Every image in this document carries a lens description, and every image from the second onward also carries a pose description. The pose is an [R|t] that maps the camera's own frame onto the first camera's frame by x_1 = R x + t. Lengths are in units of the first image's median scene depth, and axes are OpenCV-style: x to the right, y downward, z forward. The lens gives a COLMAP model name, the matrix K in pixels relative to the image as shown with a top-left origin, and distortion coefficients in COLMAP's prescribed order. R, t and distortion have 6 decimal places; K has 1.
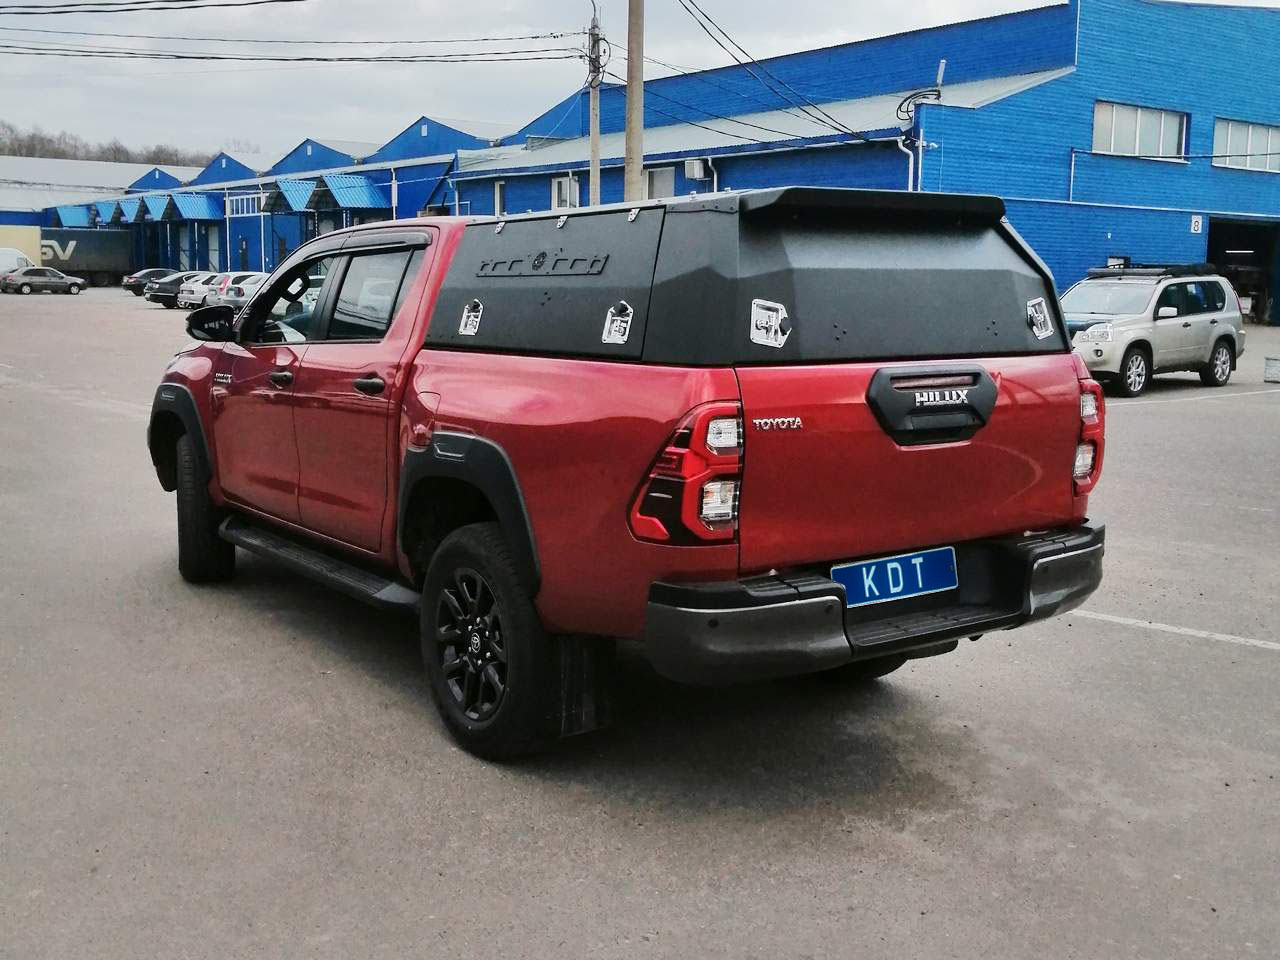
lens RADIAL K [[1385.7, 0, 672.9], [0, 1385.7, 407.2], [0, 0, 1]] dist [0.054609, -0.048243]
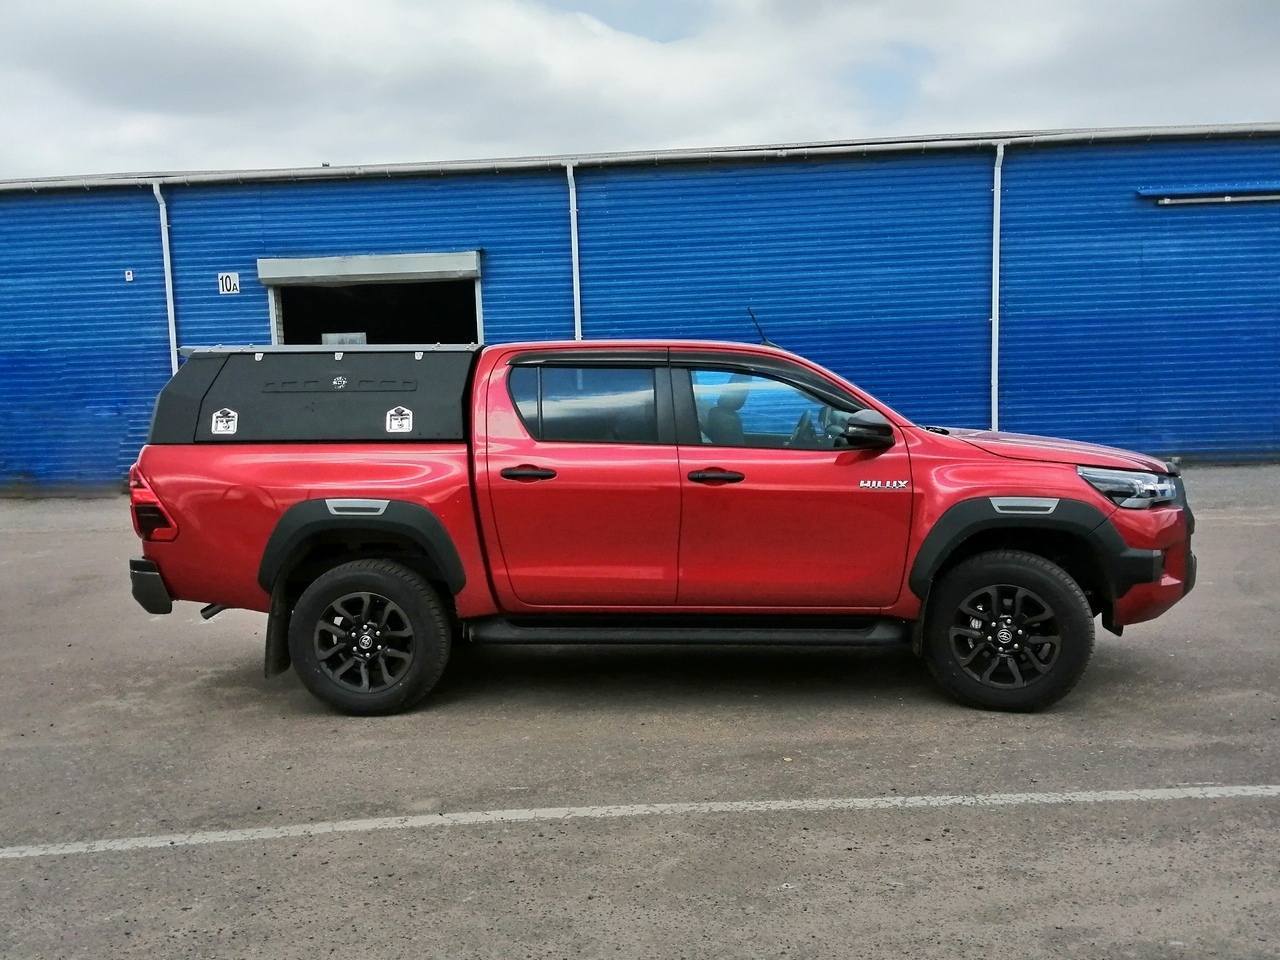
lens RADIAL K [[1203.7, 0, 640.0], [0, 1203.7, 534.8], [0, 0, 1]] dist [0.004325, -0.004807]
pose [[-0.652053, 0.102730, -0.751182, 1.012002], [-0.052449, 0.982292, 0.179864, -0.227011], [0.756357, 0.156680, -0.635118, 2.452261]]
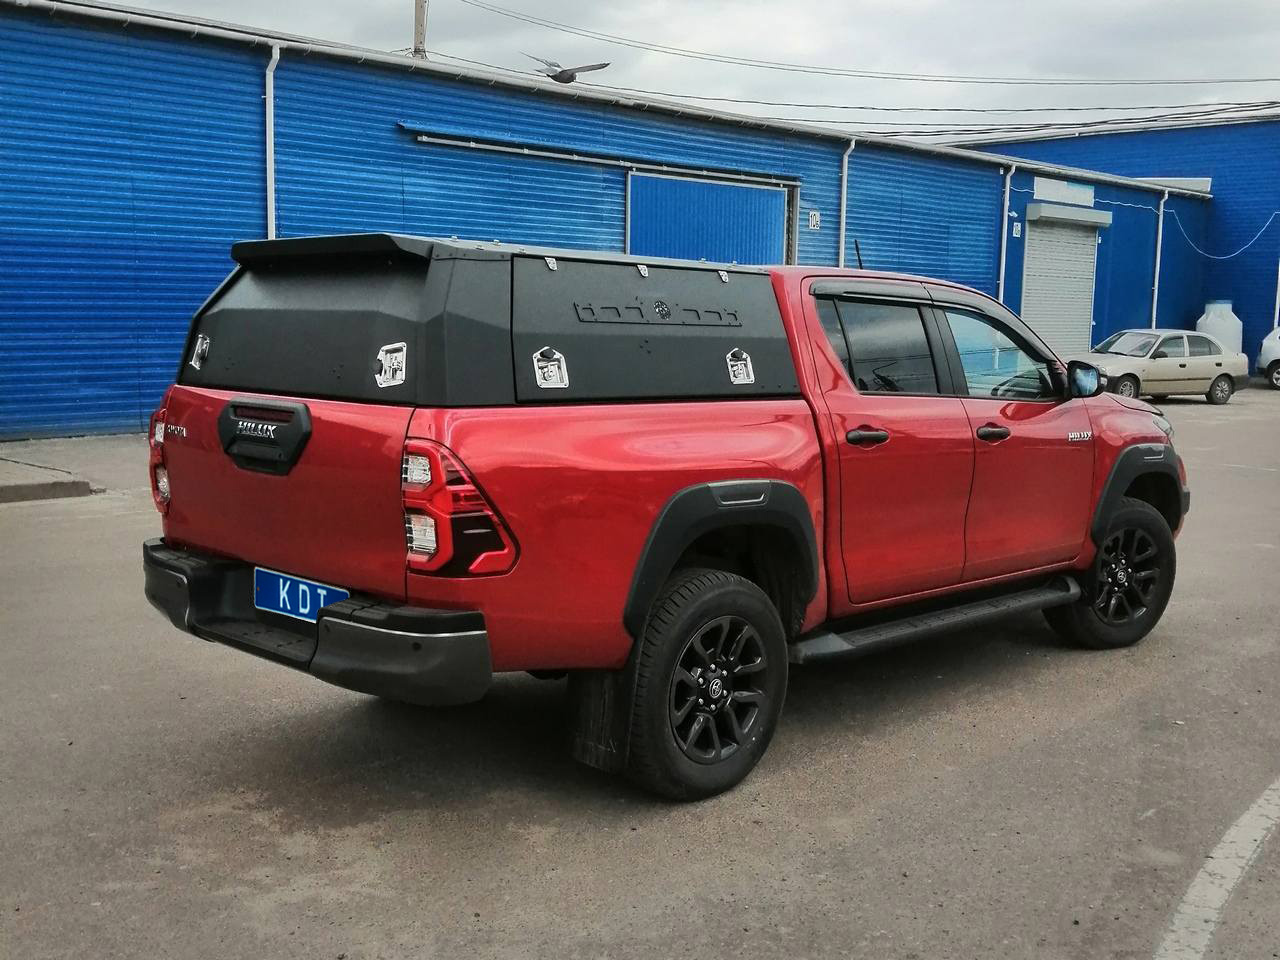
lens RADIAL K [[1362.8, 0, 625.0], [0, 1362.8, 481.1], [0, 0, 1]] dist [0.023797, -0.027307]
pose [[0.153205, 0.111827, -0.981847, 1.222389], [-0.109869, 0.989344, 0.095538, -0.095058], [0.982068, 0.093238, 0.163859, 1.065383]]
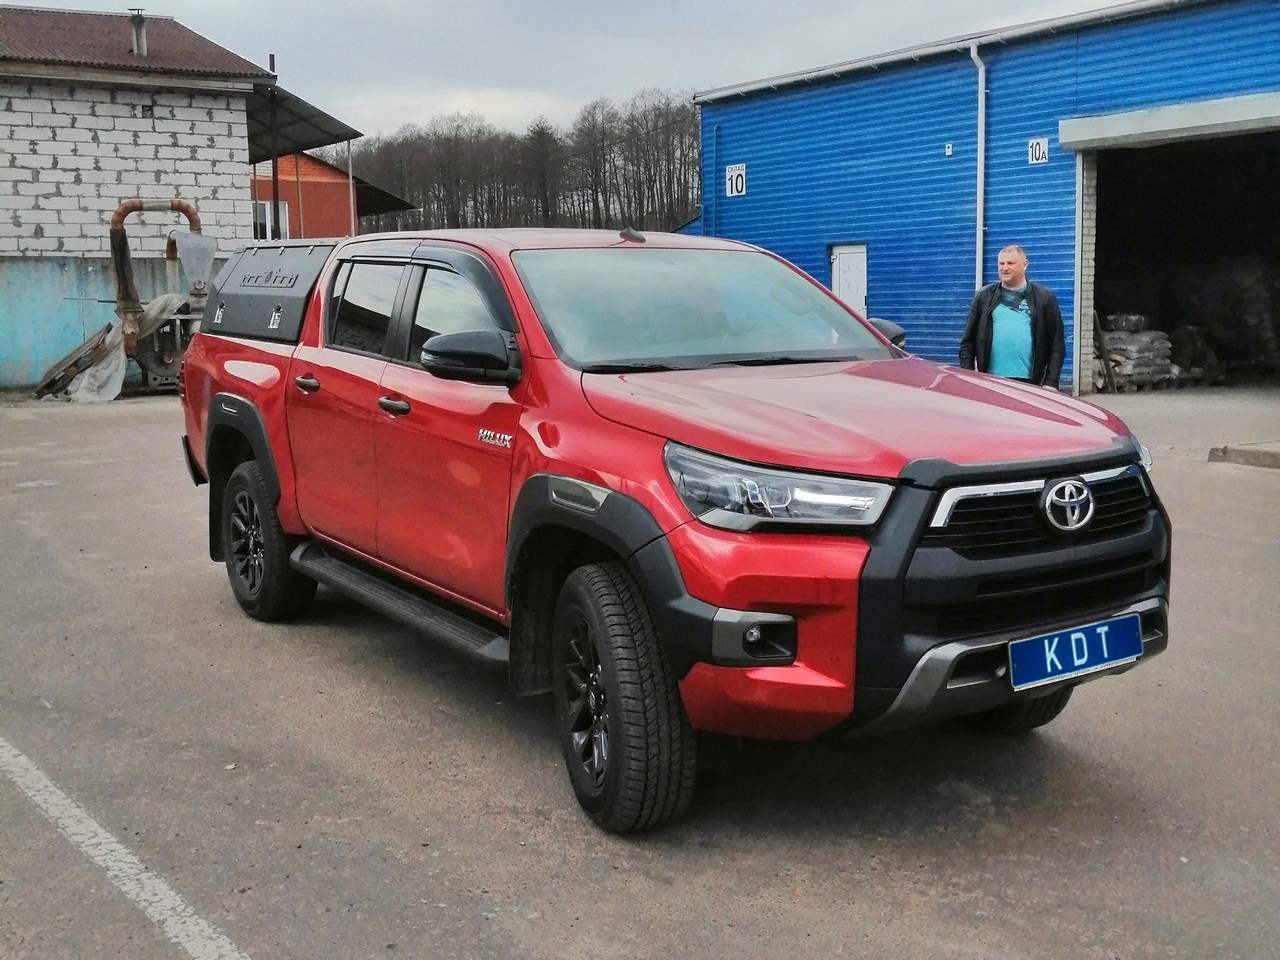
lens RADIAL K [[1385.7, 0, 672.9], [0, 1385.7, 407.2], [0, 0, 1]] dist [0.054609, -0.048243]
pose [[-0.998860, -0.001895, 0.047706, -0.376345], [0.006929, 0.982881, 0.184109, -0.279224], [-0.047238, 0.184229, -0.981747, 2.855157]]
